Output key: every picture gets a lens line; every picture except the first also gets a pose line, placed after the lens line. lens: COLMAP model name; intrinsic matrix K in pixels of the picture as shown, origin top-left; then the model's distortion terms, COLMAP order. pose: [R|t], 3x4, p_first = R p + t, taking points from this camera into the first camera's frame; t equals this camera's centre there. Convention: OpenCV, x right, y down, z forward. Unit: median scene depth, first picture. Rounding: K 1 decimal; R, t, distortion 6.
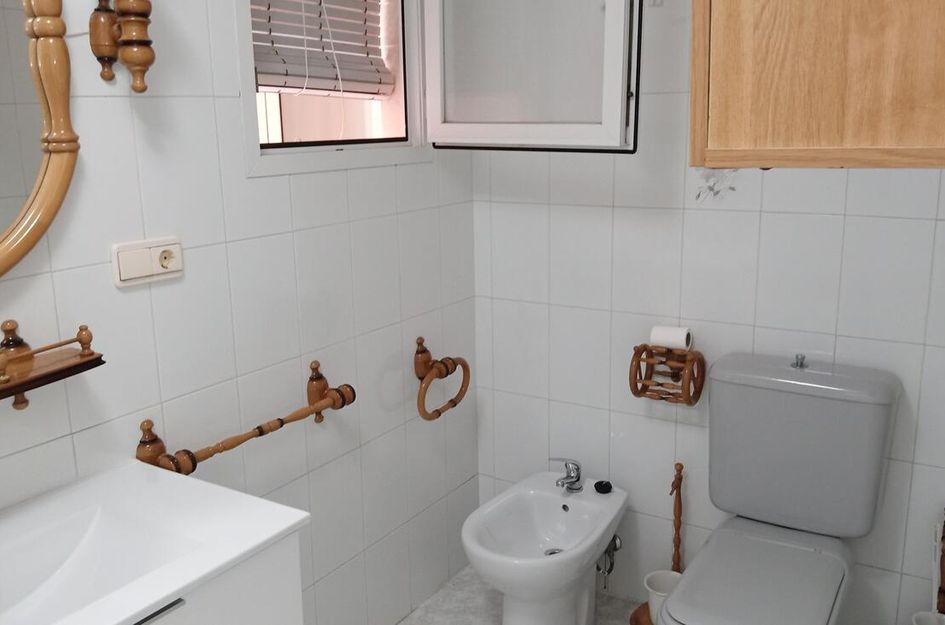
lens RADIAL K [[891.8, 0, 472.5], [0, 891.8, 312.5], [0, 0, 1]] dist [0.127479, -0.275968]
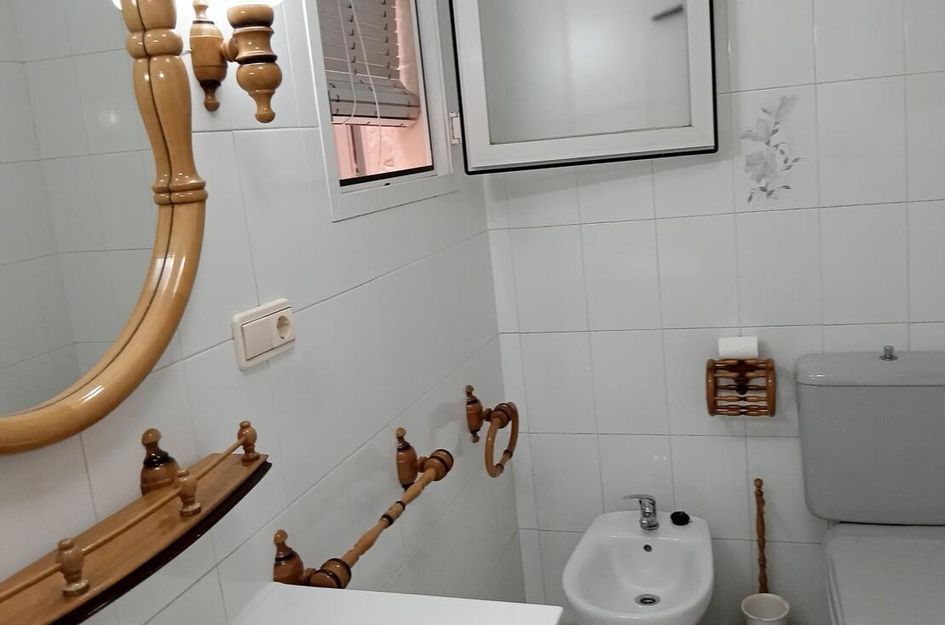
lens RADIAL K [[891.8, 0, 472.5], [0, 891.8, 312.5], [0, 0, 1]] dist [0.127479, -0.275968]
pose [[0.965755, -0.123645, 0.228099, -0.292885], [0.133740, 0.990584, -0.029280, -0.021634], [-0.222331, 0.058783, 0.973198, 0.146346]]
